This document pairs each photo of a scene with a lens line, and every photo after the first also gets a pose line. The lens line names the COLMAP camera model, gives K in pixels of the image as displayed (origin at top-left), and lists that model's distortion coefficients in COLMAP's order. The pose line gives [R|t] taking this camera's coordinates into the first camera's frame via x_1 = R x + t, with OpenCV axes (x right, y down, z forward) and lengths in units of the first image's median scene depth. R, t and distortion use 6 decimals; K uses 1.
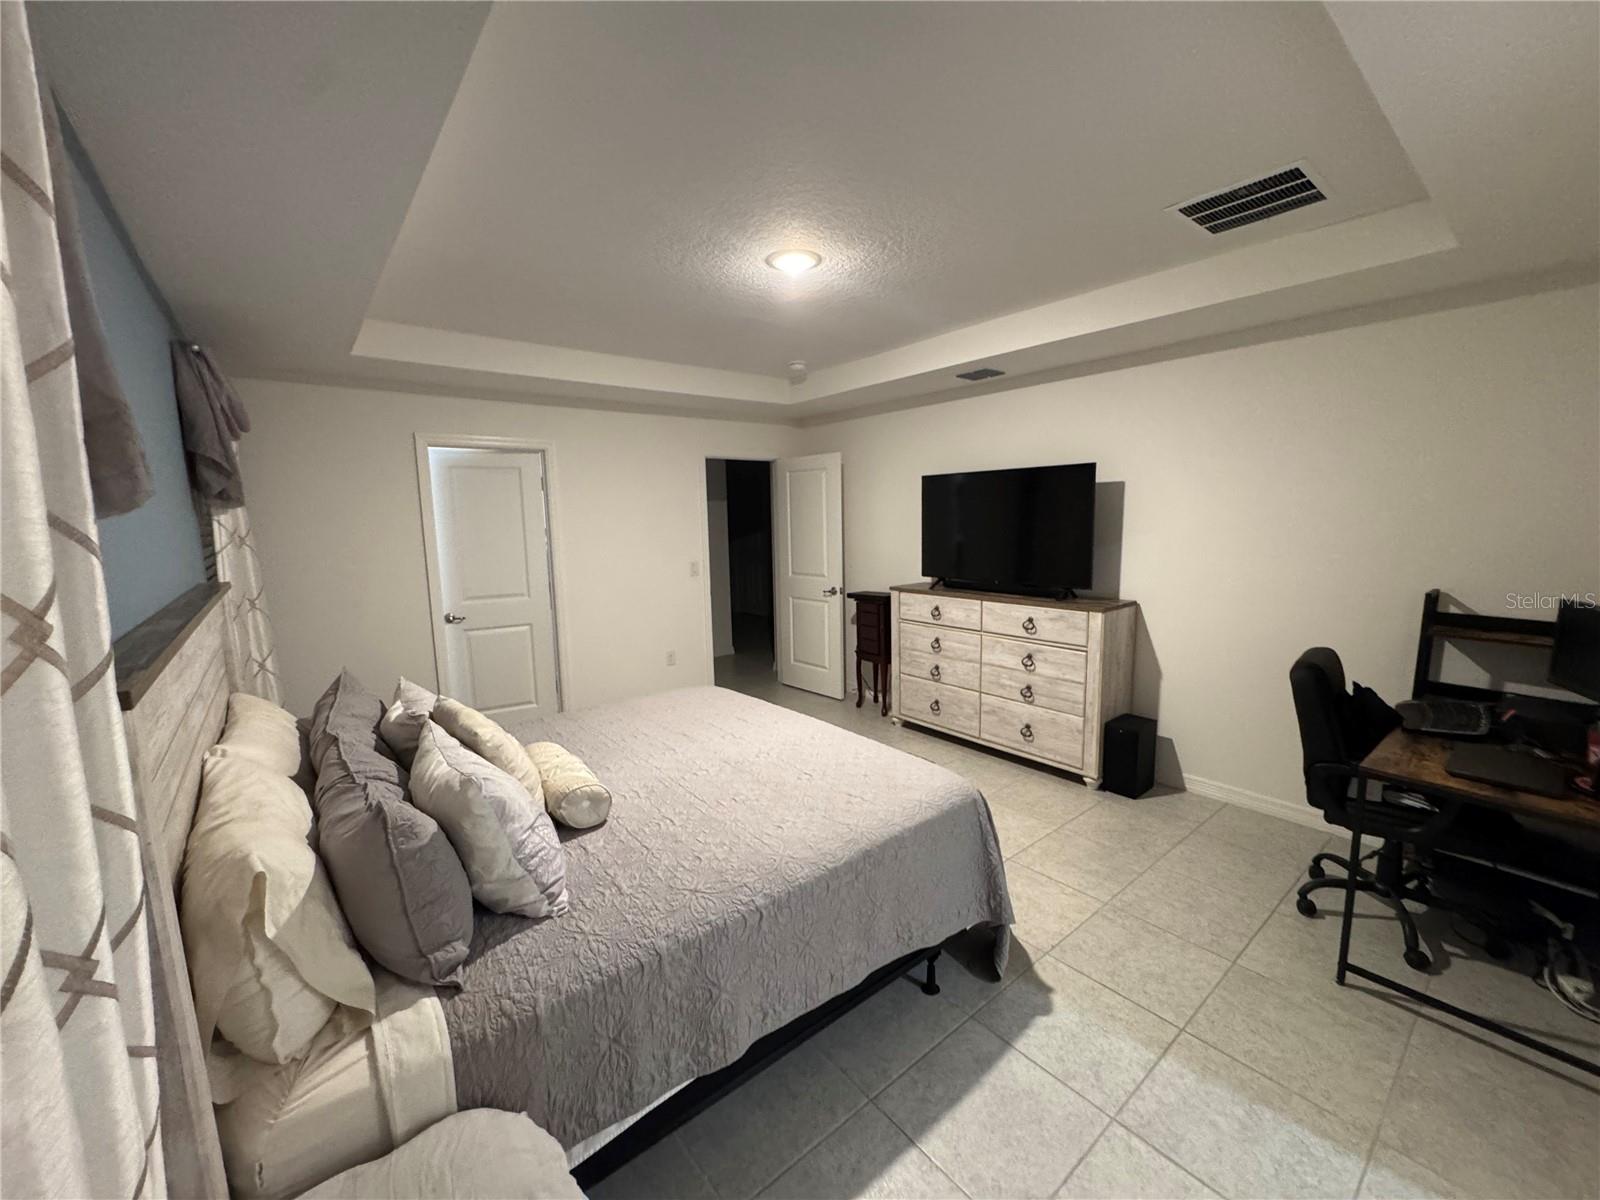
lens RADIAL K [[640.7, 0, 799.9], [0, 640.7, 597.5], [0, 0, 1]] dist [-0.003487, 0.000104]
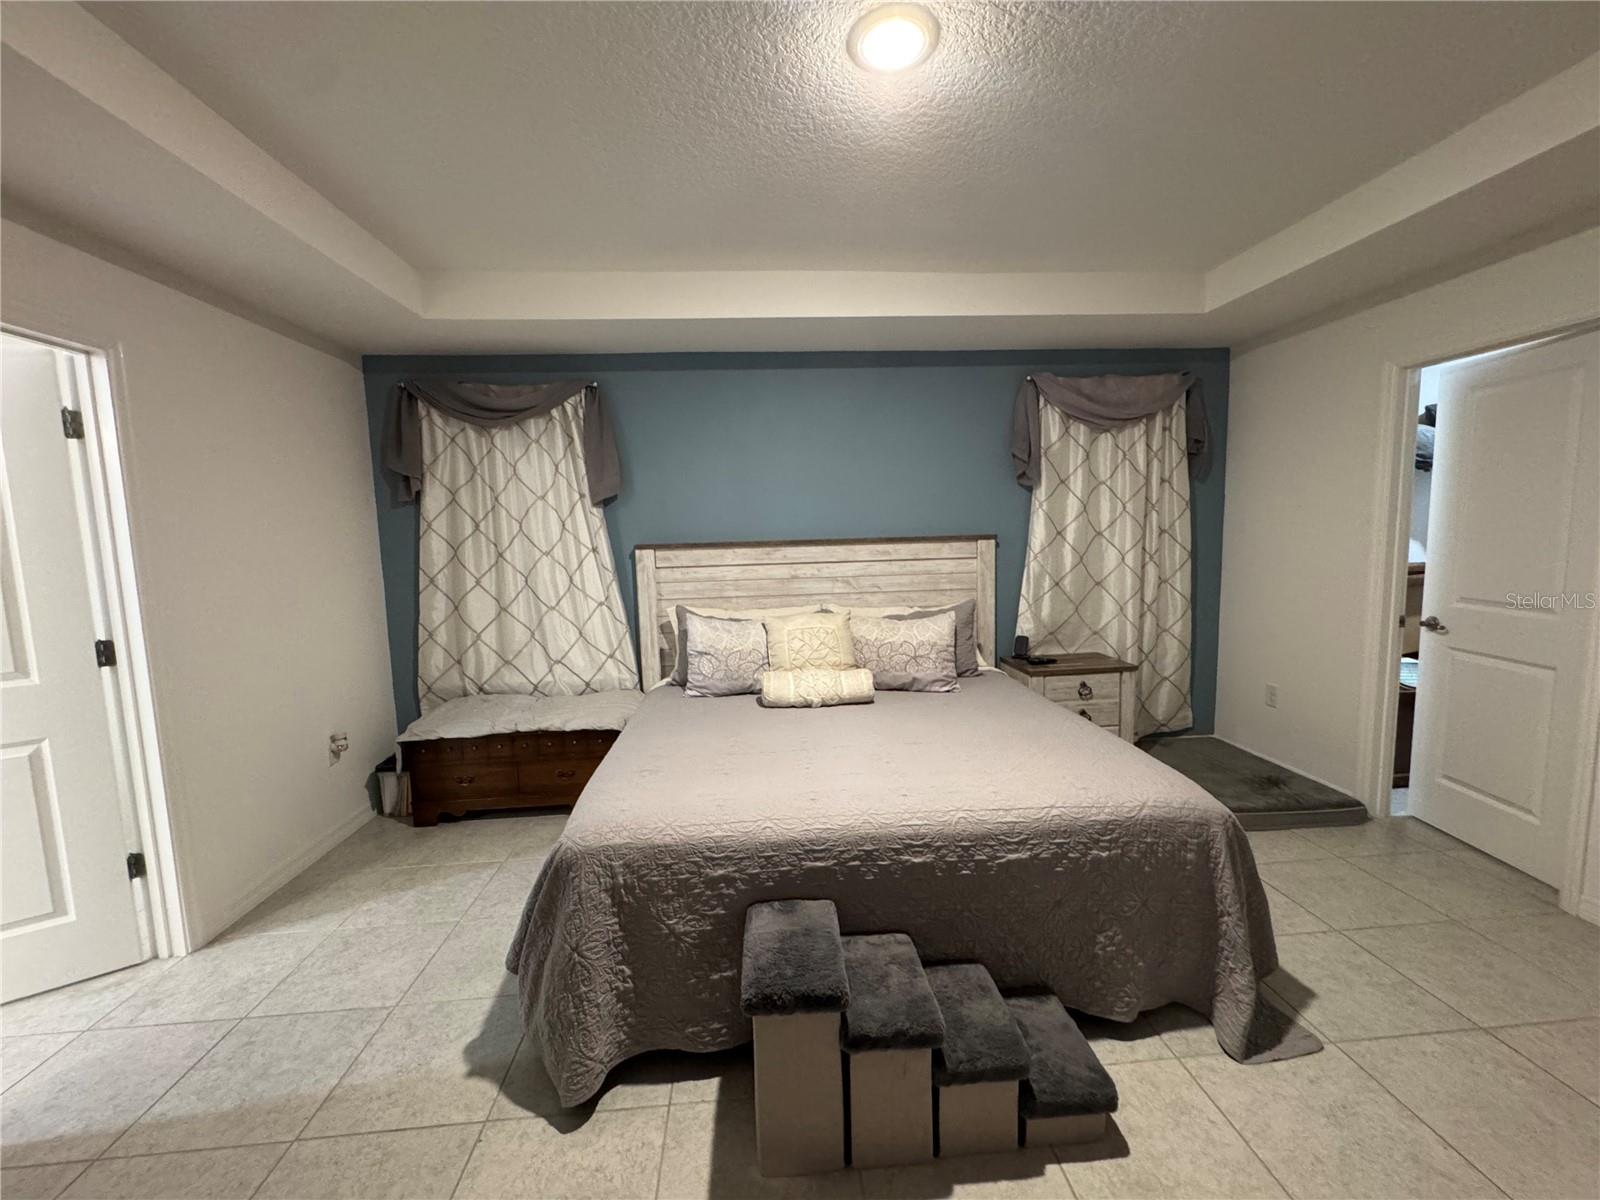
lens RADIAL K [[642.3, 0, 799.9], [0, 642.3, 598.4], [0, 0, 1]] dist [-0.002590, -0.000182]
pose [[-0.568010, 0.122306, -0.813883, 0.743811], [-0.068283, 0.978484, 0.194696, -0.160927], [0.820184, 0.166163, -0.547437, 1.692302]]
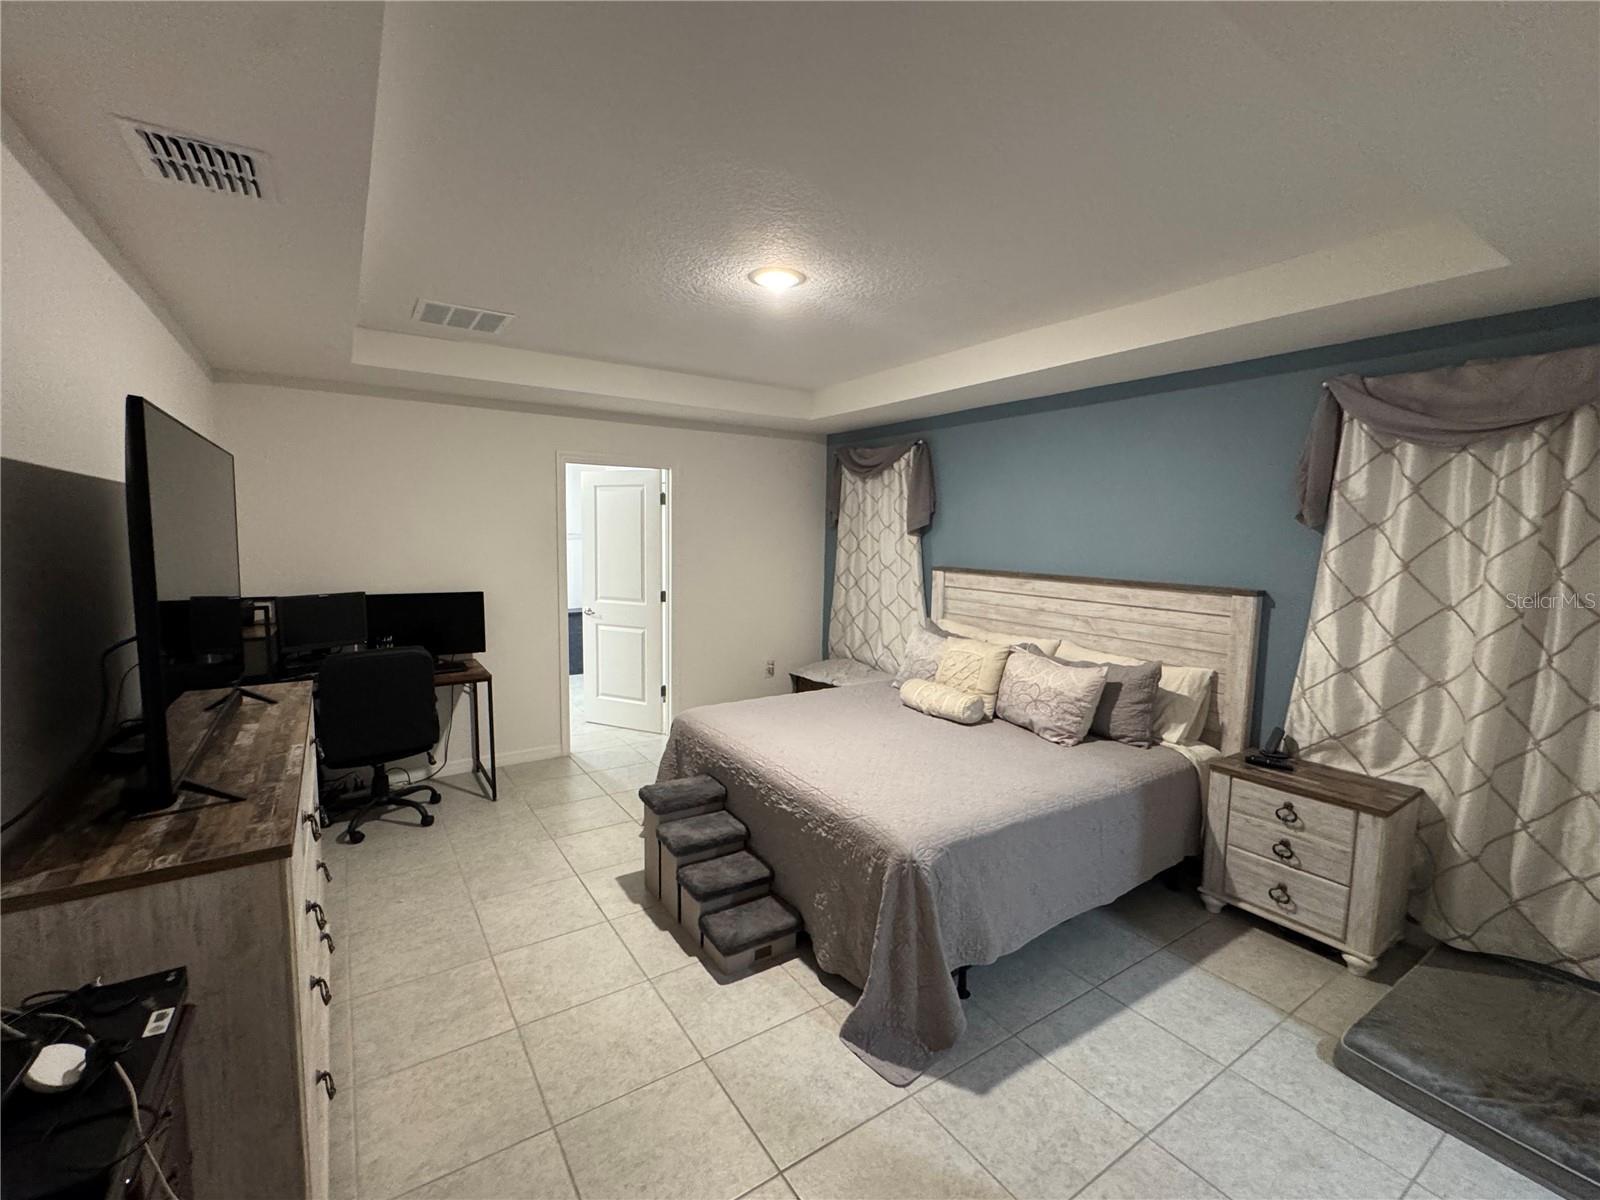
lens RADIAL K [[694.8, 0, 799.1], [0, 694.8, 595.8], [0, 0, 1]] dist [-0.001034, -0.000130]
pose [[-0.995560, -0.001839, 0.094114, -0.178333], [0.019399, 0.974339, 0.224246, -0.368889], [-0.092111, 0.225076, -0.969977, 2.678608]]
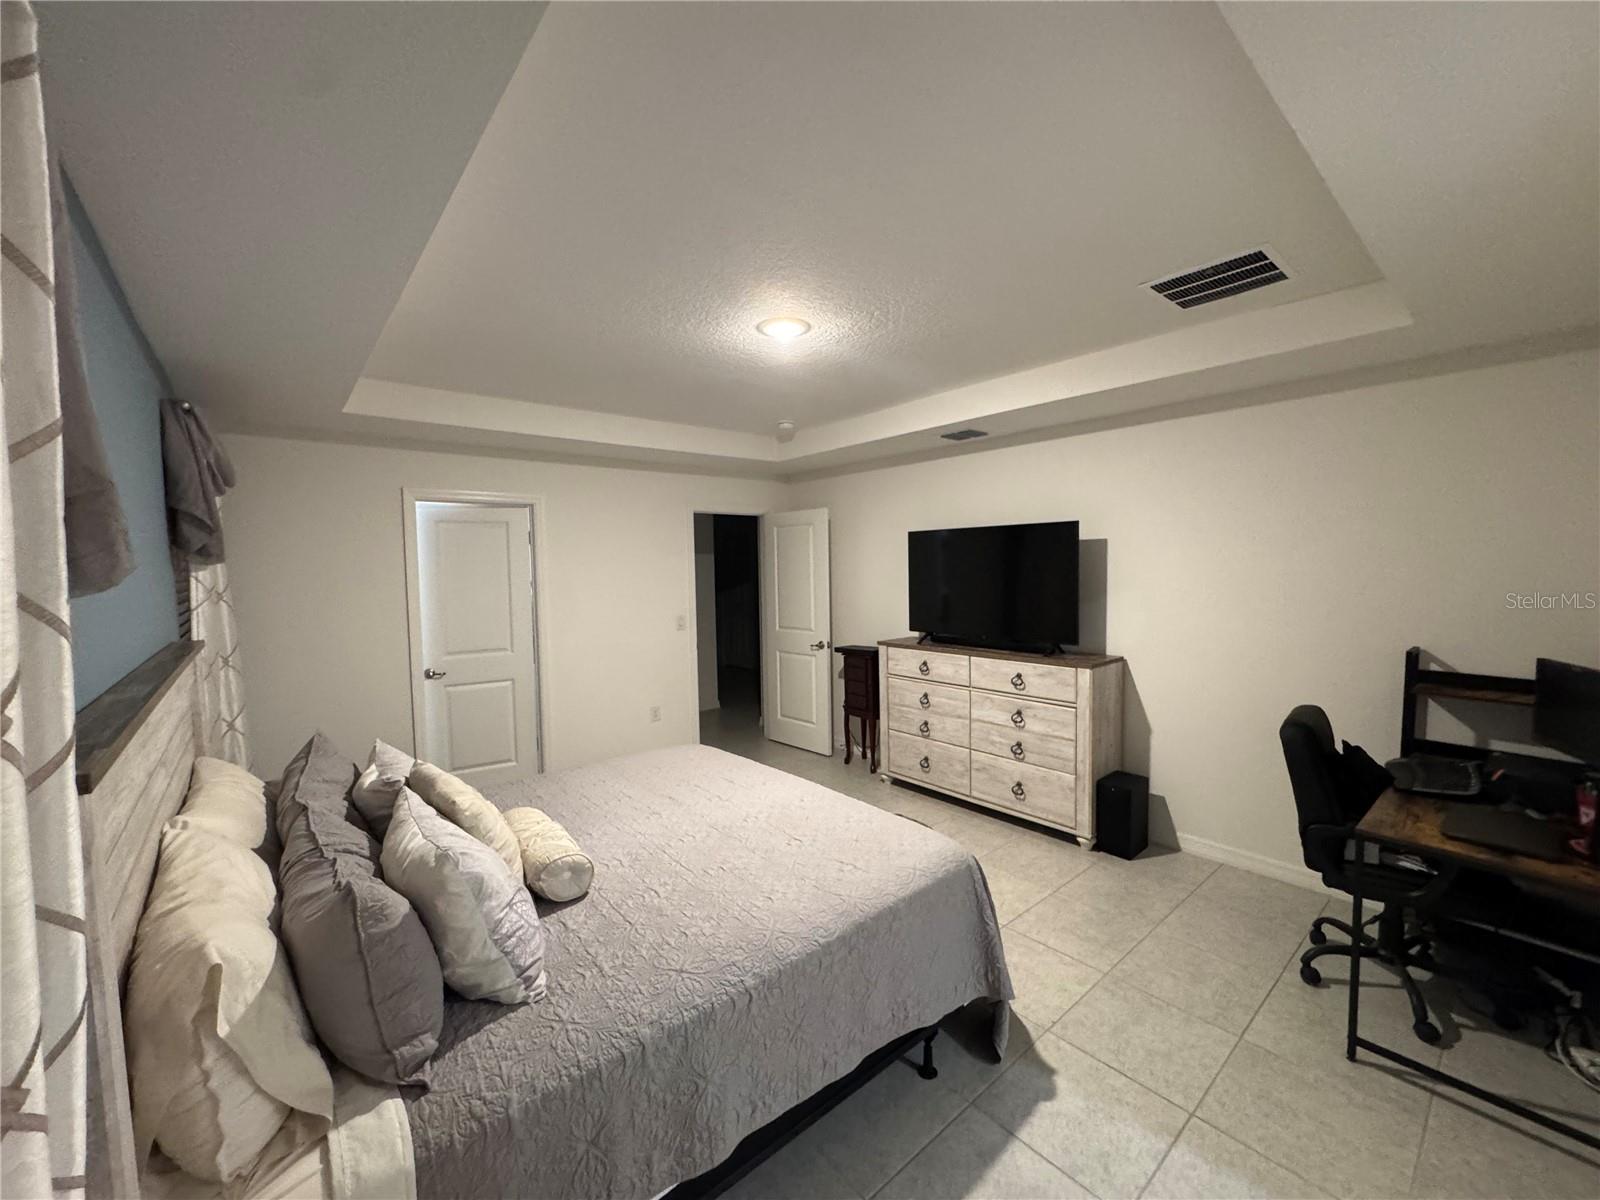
lens RADIAL K [[640.7, 0, 799.9], [0, 640.7, 597.5], [0, 0, 1]] dist [-0.003487, 0.000104]
pose [[0.999742, 0.001720, 0.022635, -0.007561], [0.000066, 0.996899, -0.078686, -0.014554], [-0.022700, 0.078667, 0.996642, 0.005304]]
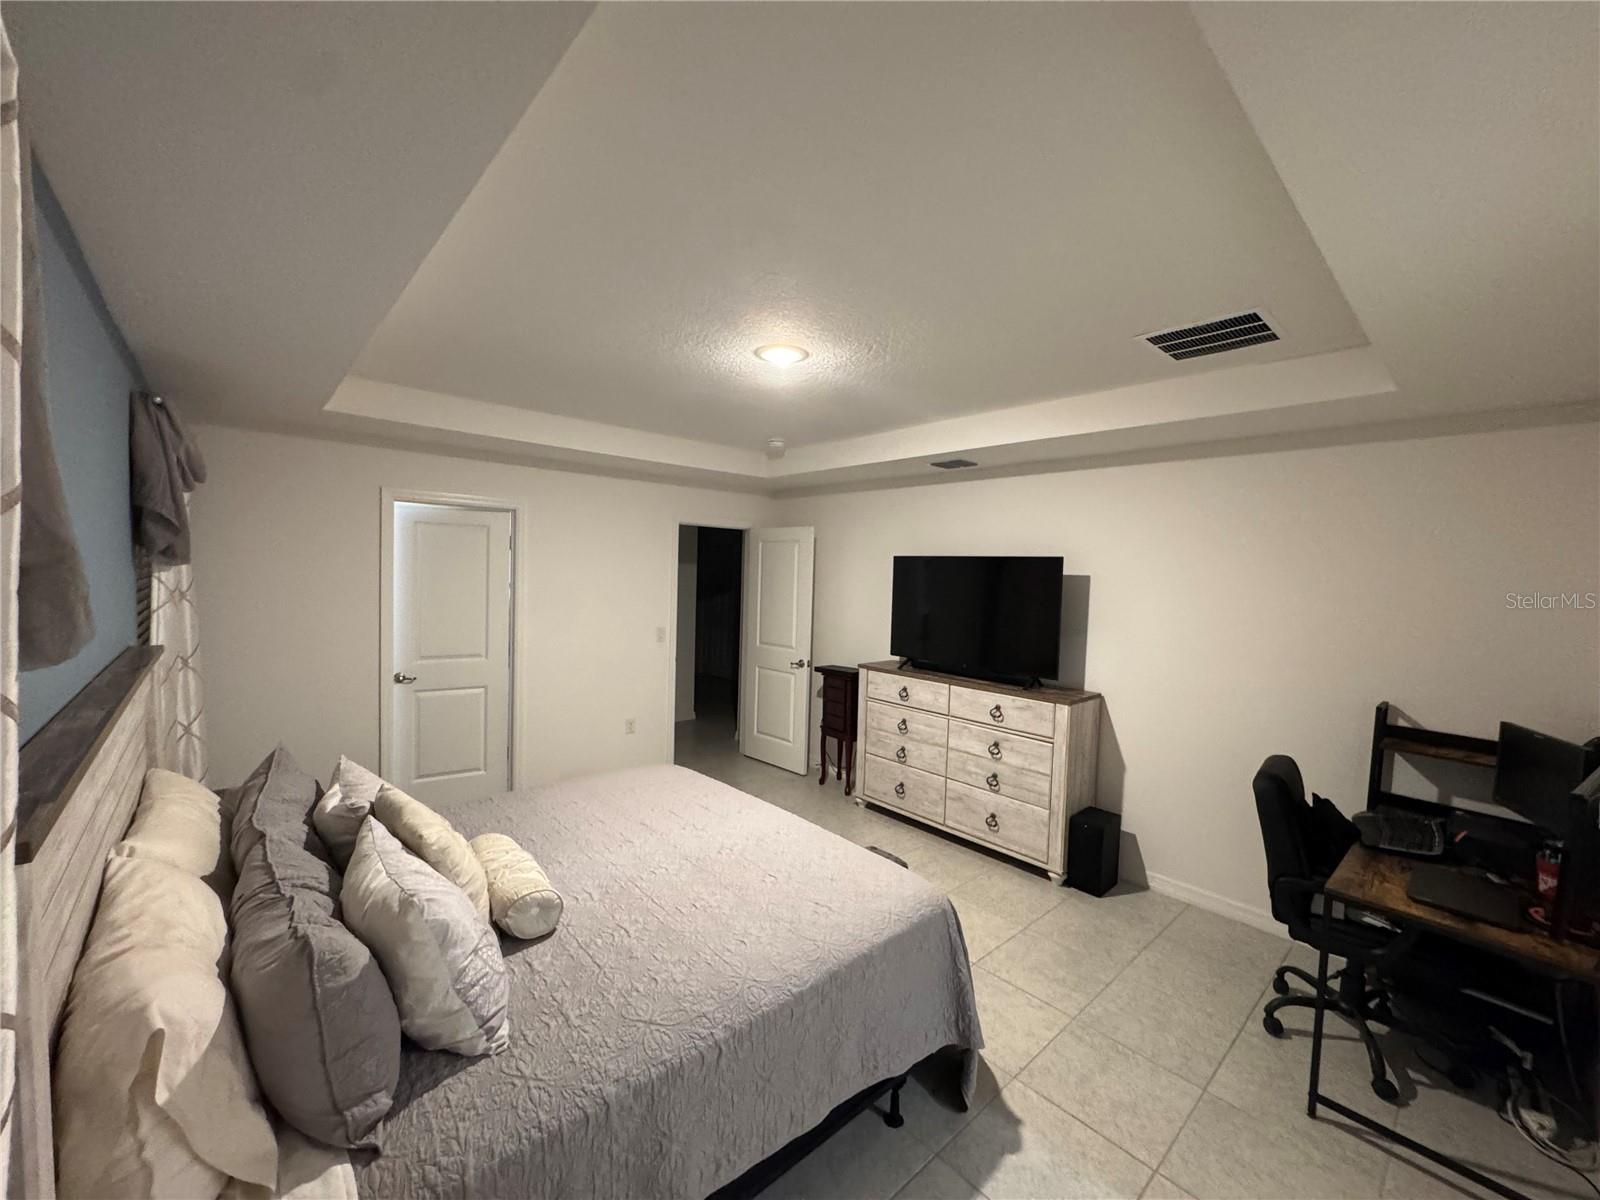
lens RADIAL K [[640.8, 0, 800.7], [0, 640.8, 598.0], [0, 0, 1]] dist [-0.004061, 0.000324]
pose [[0.997240, 0.049477, 0.055352, -0.021161], [-0.044414, 0.995020, -0.089237, -0.058694], [-0.059492, 0.086532, 0.994471, 0.012687]]
